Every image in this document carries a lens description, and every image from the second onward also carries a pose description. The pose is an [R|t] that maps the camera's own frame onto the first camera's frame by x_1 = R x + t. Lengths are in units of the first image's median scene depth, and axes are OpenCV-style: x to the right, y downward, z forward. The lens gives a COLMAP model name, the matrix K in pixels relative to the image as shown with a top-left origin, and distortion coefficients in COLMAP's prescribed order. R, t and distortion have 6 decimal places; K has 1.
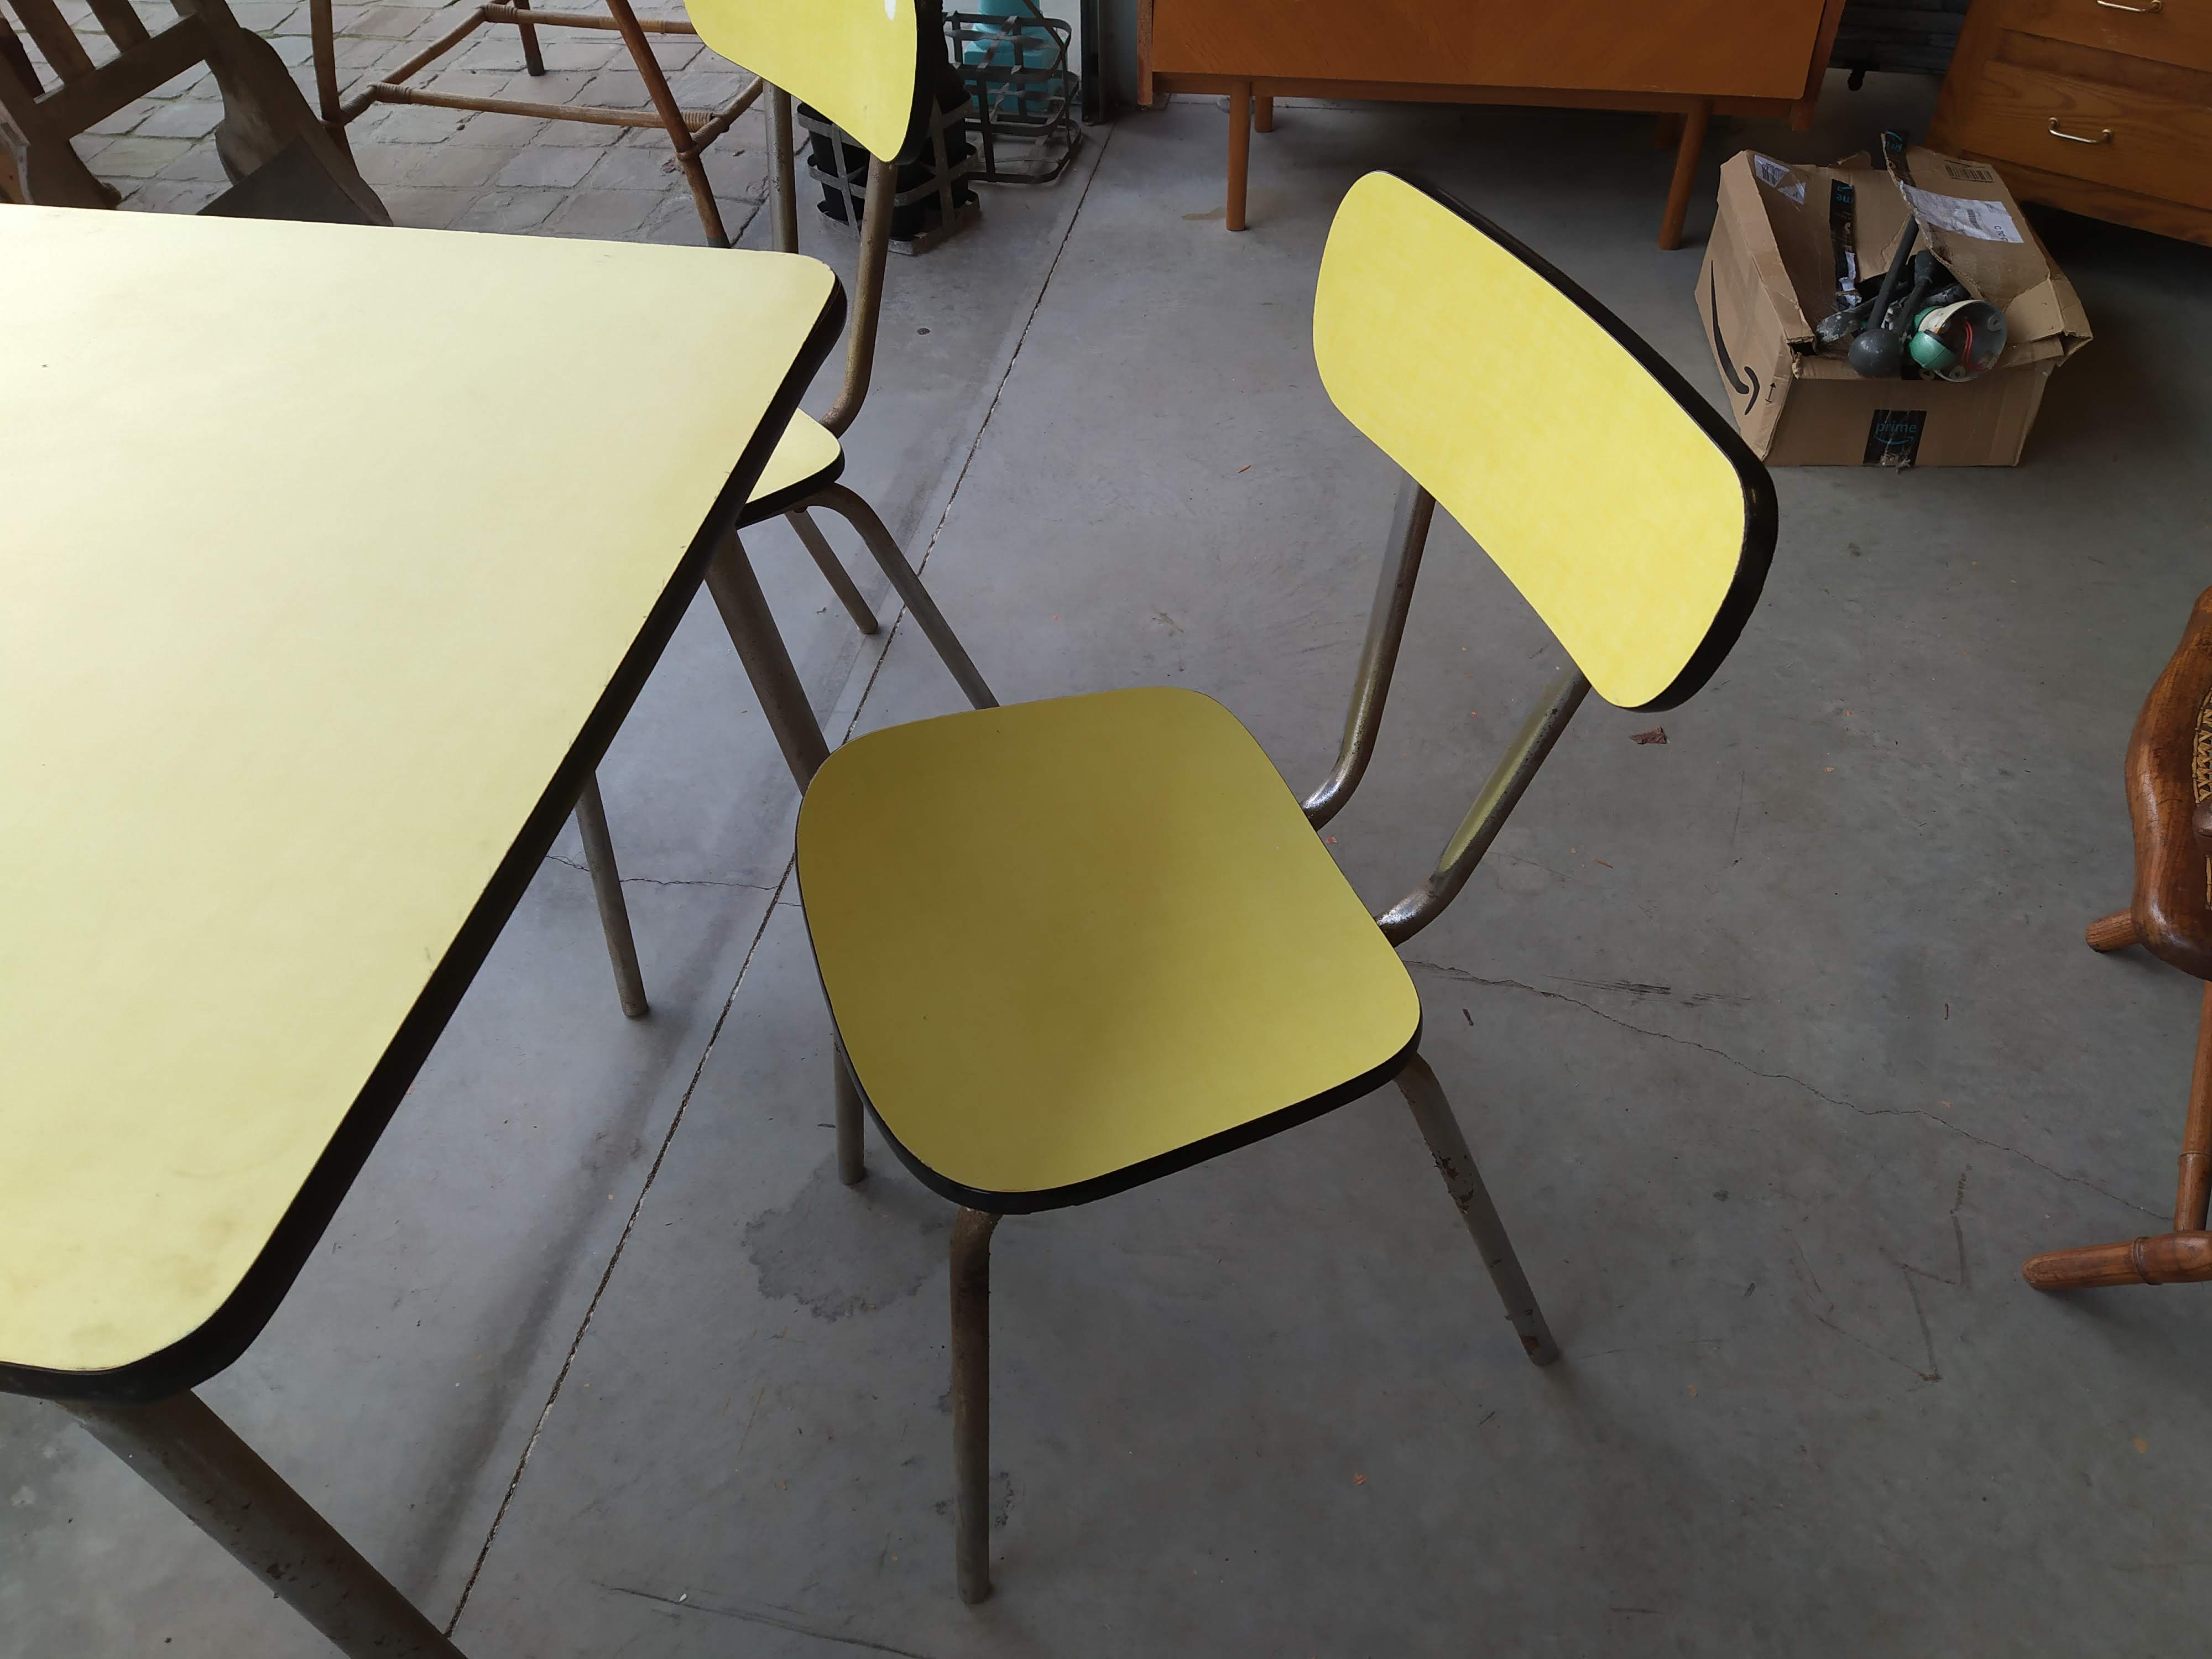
lens RADIAL K [[1623.5, 0, 1105.1], [0, 1623.5, 840.2], [0, 0, 1]] dist [0.099833, -0.139077]
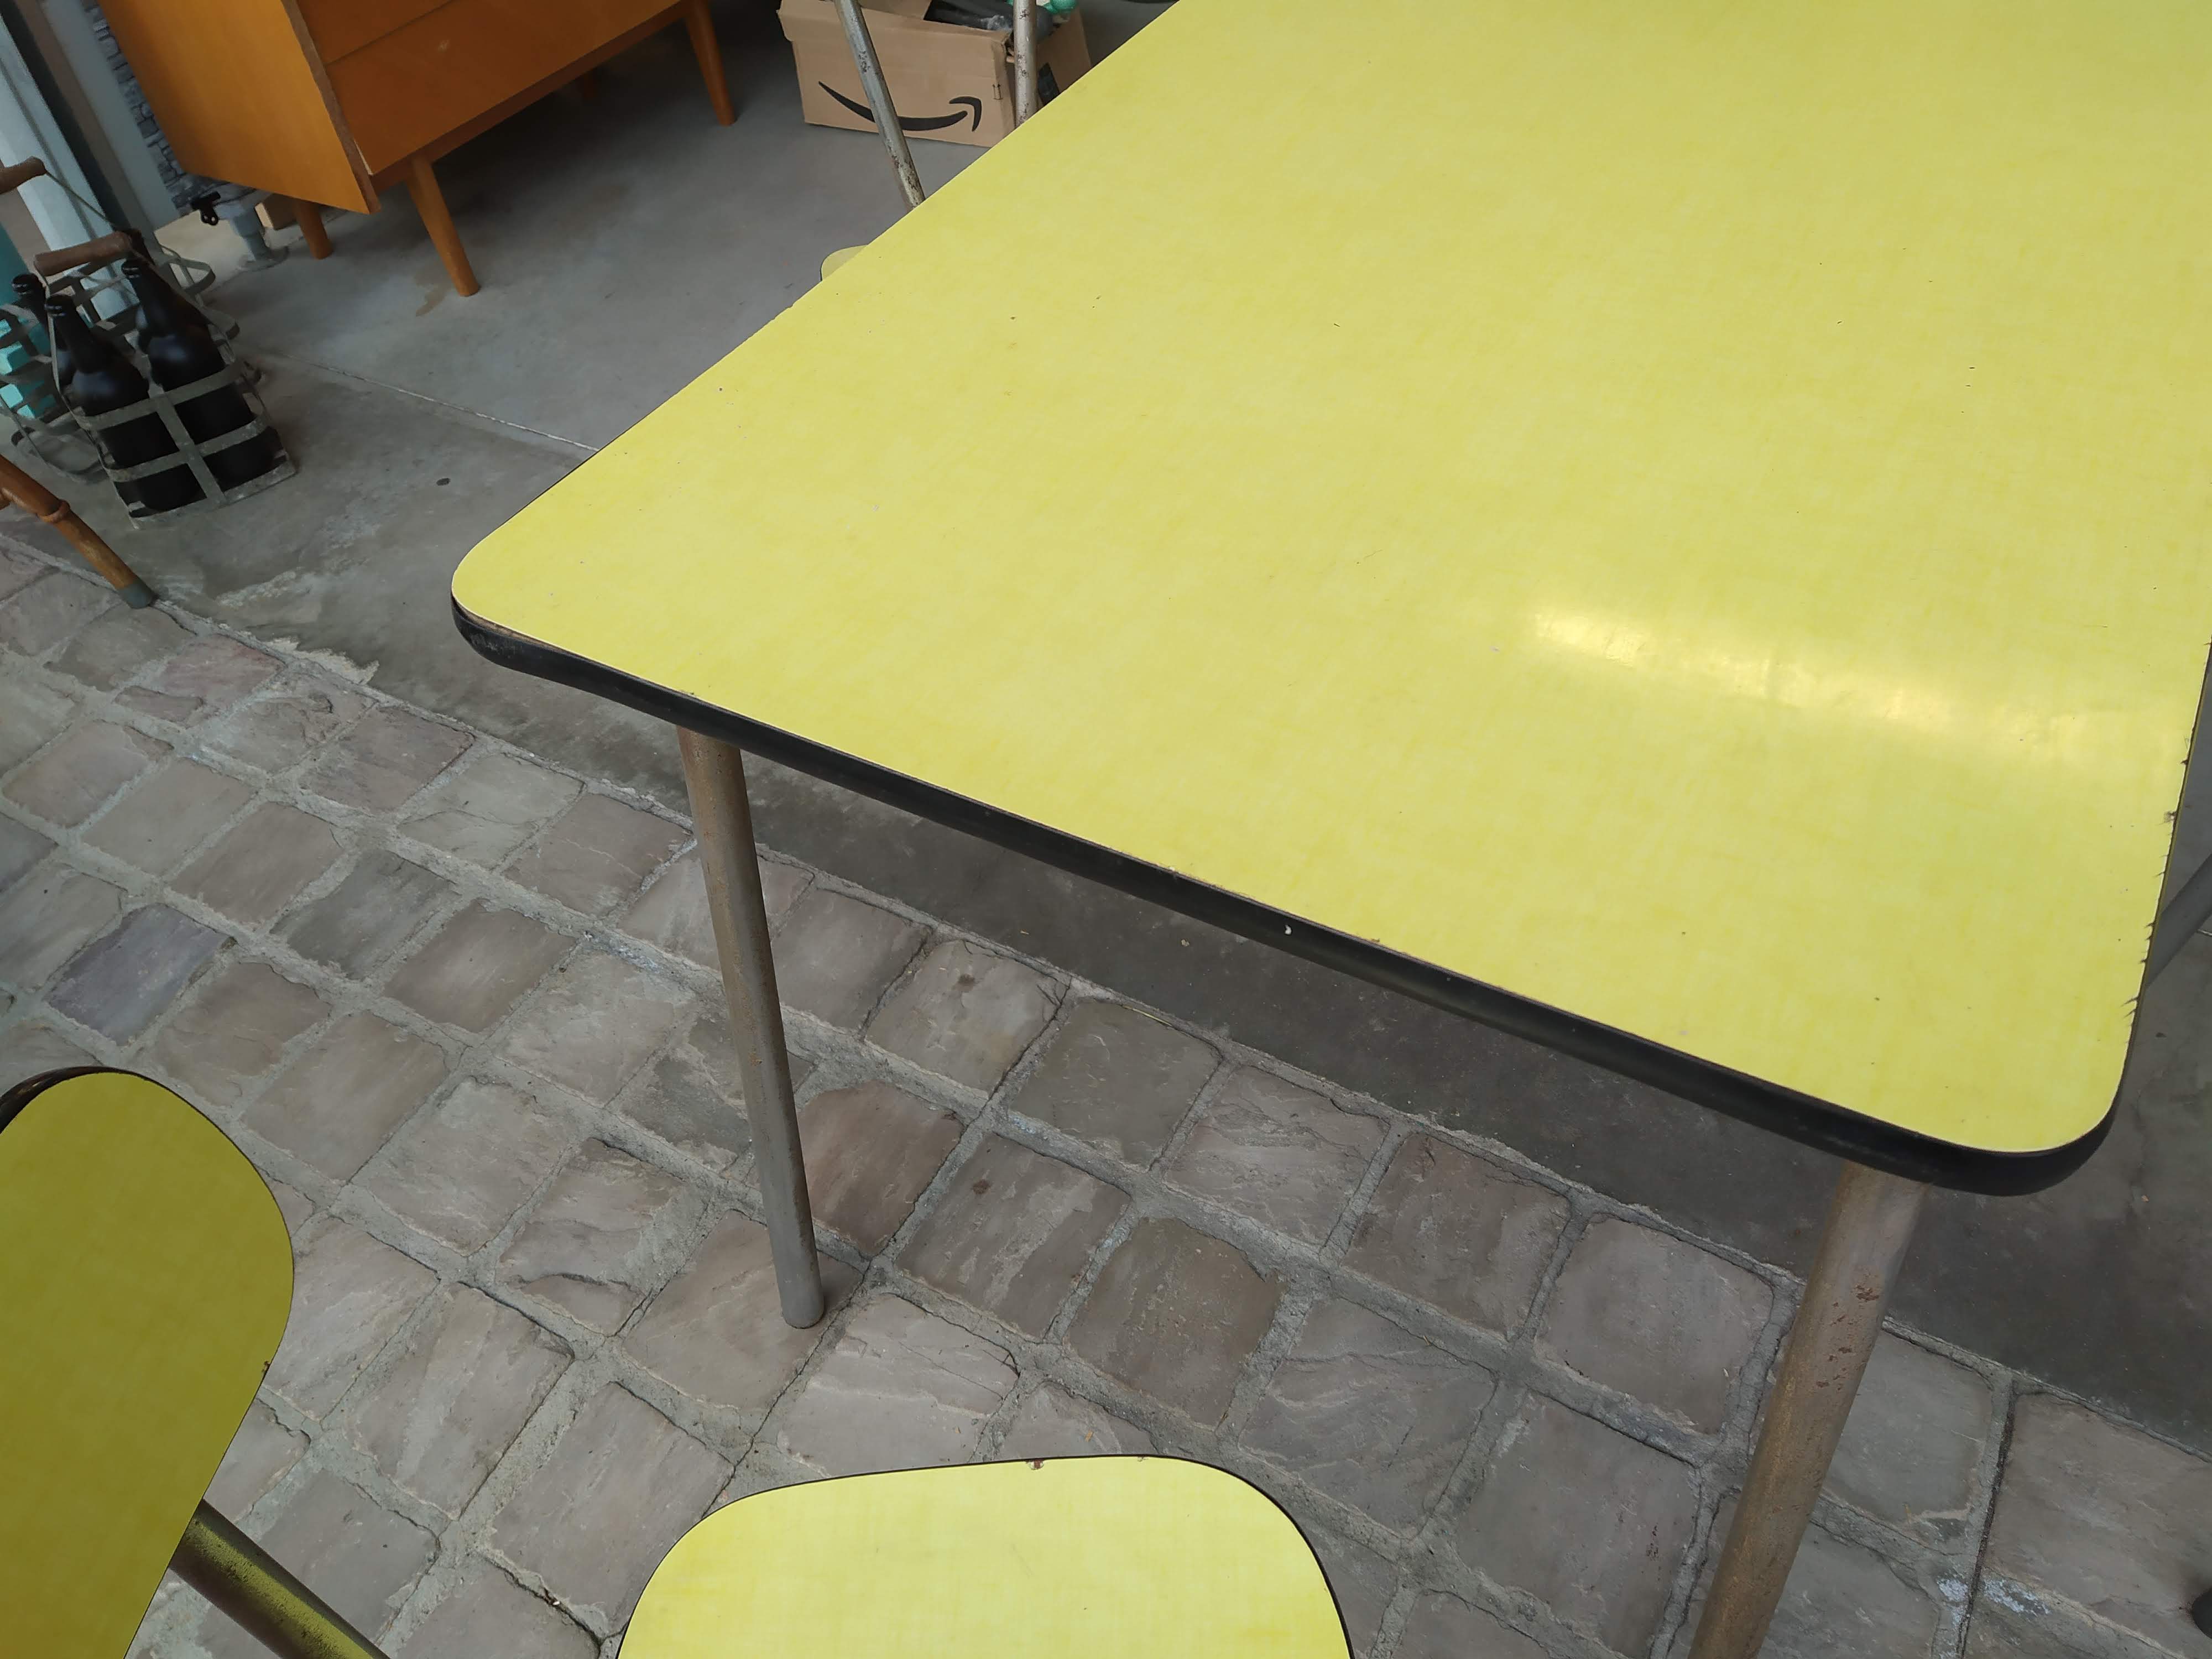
lens RADIAL K [[1623.5, 0, 1105.3], [0, 1623.5, 831.9], [0, 0, 1]] dist [0.099833, -0.139077]
pose [[0.343269, -0.676664, 0.651377, -1.239945], [0.736469, 0.624324, 0.260449, -0.259854], [-0.582907, 0.390314, 0.712653, 0.320491]]
